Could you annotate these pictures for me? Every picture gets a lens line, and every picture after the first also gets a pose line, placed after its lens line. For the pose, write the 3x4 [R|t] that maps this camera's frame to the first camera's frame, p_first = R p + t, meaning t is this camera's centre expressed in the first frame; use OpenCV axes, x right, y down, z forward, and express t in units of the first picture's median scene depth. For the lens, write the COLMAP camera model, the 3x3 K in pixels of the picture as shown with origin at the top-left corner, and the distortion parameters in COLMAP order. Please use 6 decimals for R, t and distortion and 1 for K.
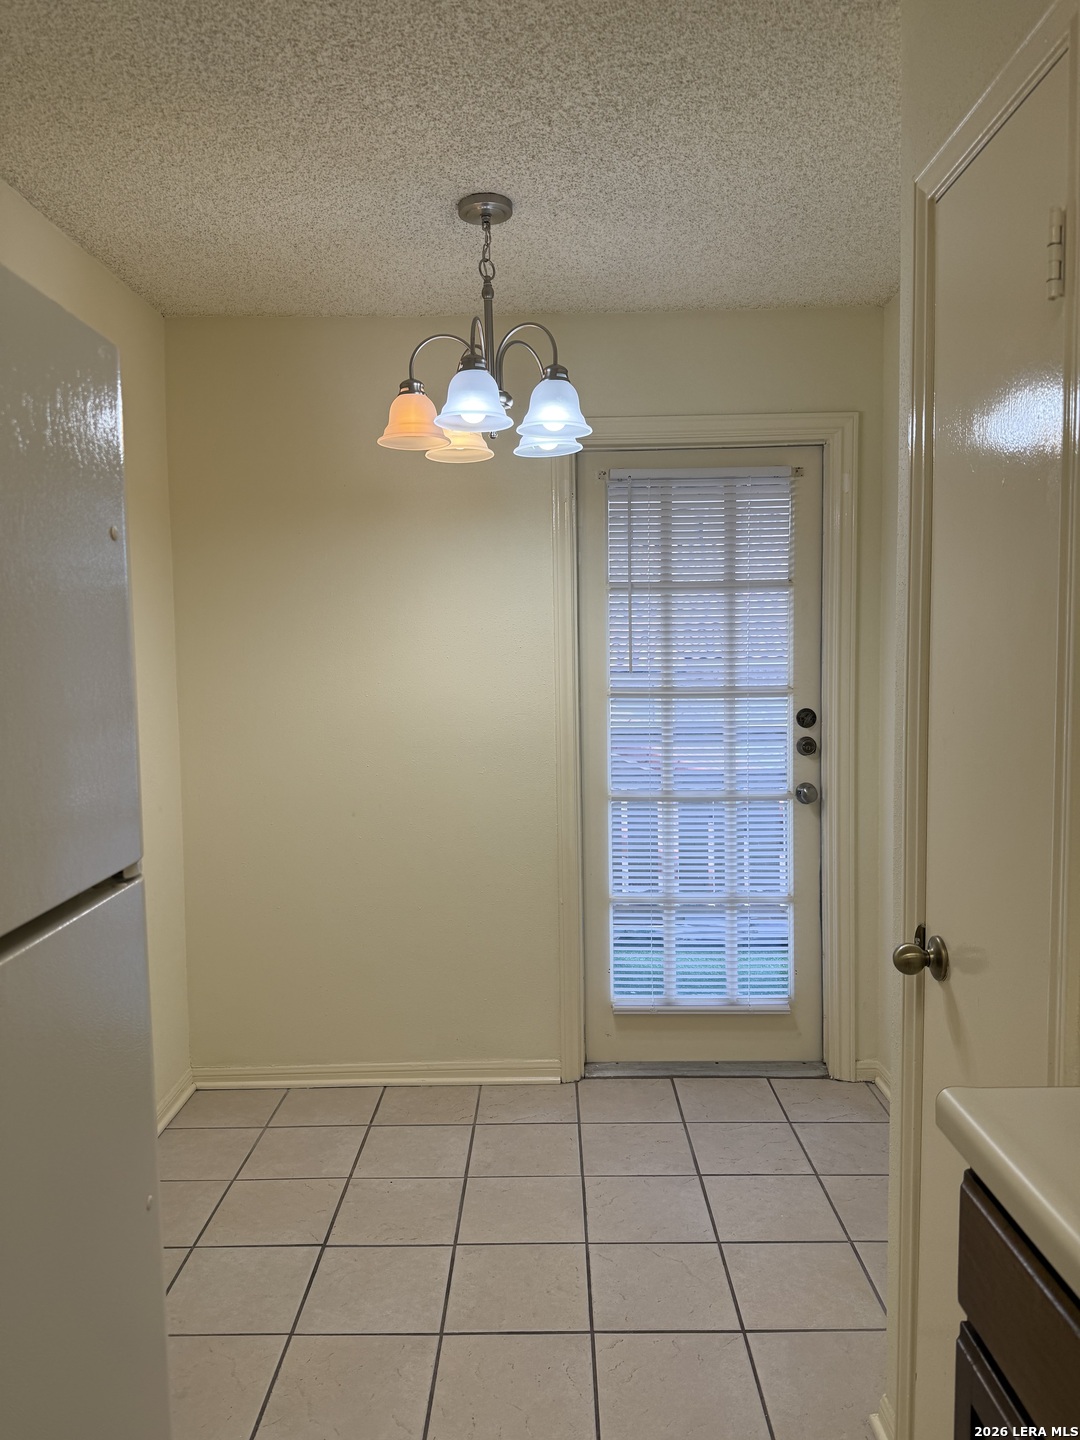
lens RADIAL K [[1001.1, 0, 532.1], [0, 1001.1, 726.6], [0, 0, 1]] dist [0.063771, -0.000246]
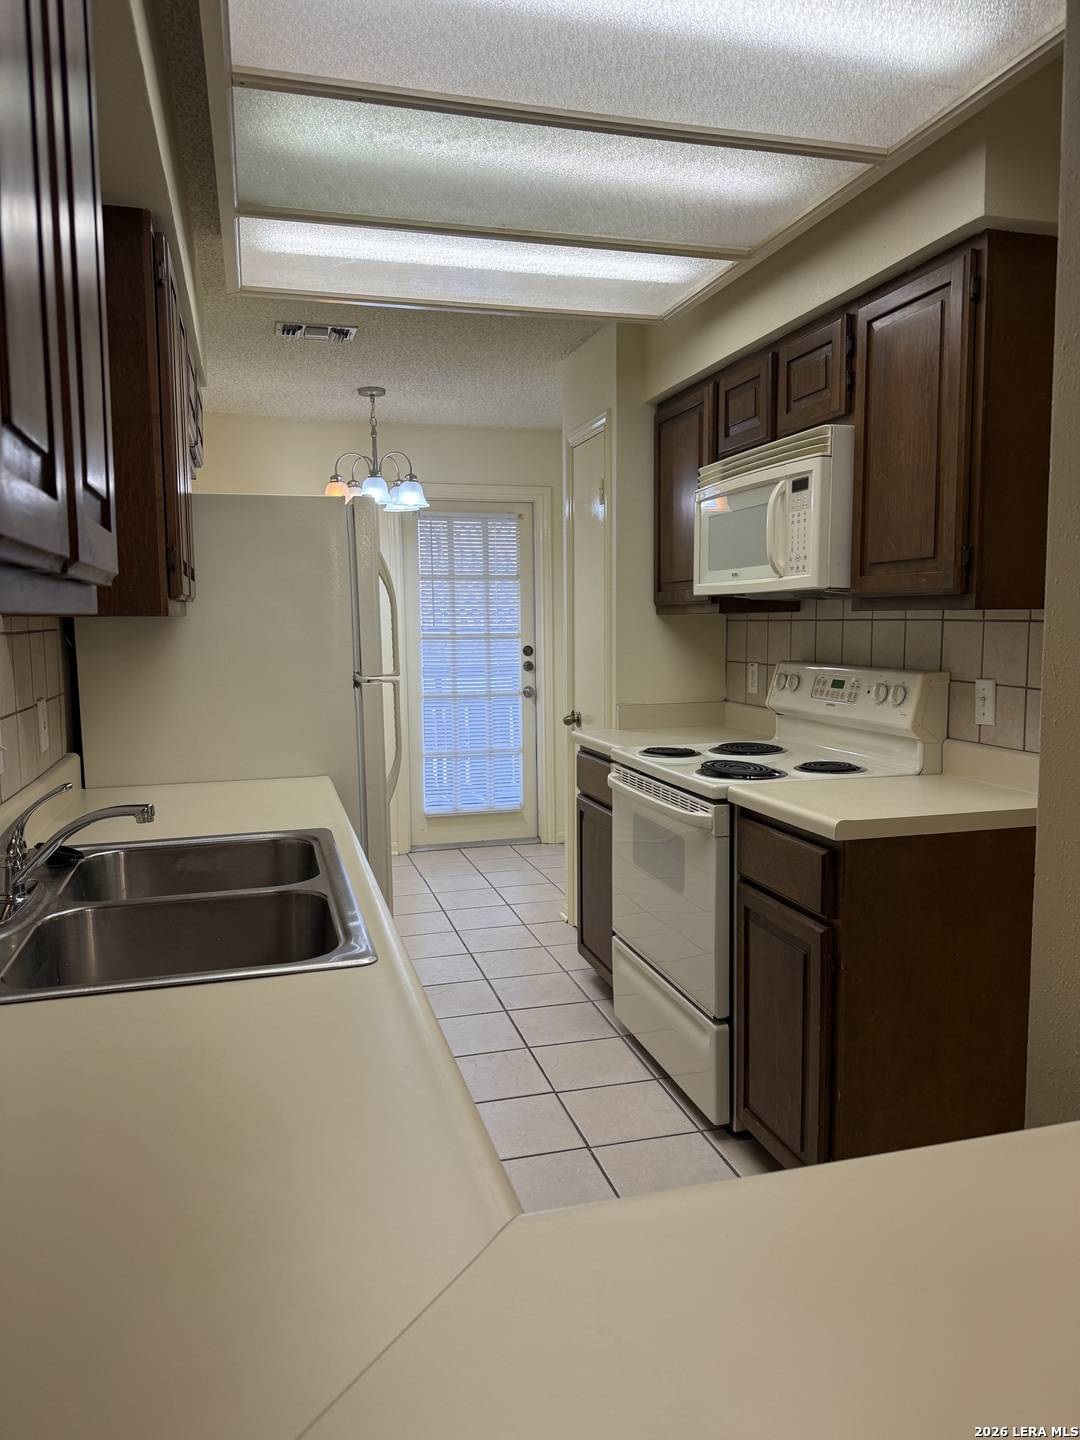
lens RADIAL K [[1001.1, 0, 542.9], [0, 1001.1, 719.9], [0, 0, 1]] dist [0.063771, -0.000246]
pose [[0.957454, -0.023026, 0.287667, -0.232234], [0.016590, 0.999555, 0.024792, 0.073317], [-0.288109, -0.018965, 0.957410, -0.767971]]
